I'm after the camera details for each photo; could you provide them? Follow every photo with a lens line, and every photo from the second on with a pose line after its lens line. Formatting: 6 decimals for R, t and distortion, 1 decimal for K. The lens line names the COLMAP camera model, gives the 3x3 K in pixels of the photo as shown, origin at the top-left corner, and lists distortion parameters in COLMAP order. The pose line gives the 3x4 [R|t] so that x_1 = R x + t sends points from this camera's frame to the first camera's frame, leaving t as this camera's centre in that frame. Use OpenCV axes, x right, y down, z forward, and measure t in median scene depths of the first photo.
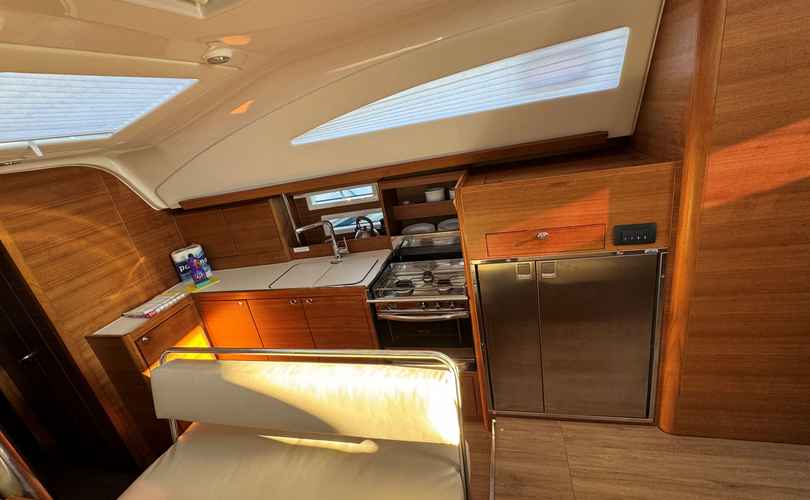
lens RADIAL K [[353.7, 0, 401.0], [0, 353.7, 249.0], [0, 0, 1]] dist [-0.000701, 0.000647]
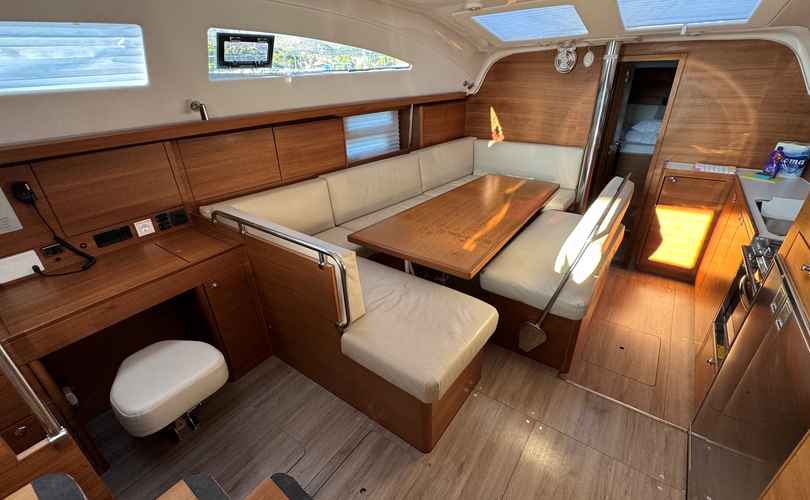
lens RADIAL K [[353.7, 0, 404.9], [0, 353.7, 248.9], [0, 0, 1]] dist [-0.000701, 0.000647]
pose [[-0.350459, 0.582895, -0.733084, 0.853792], [-0.239124, 0.701096, 0.671777, -0.246168], [0.905538, 0.410728, -0.106321, 0.279753]]
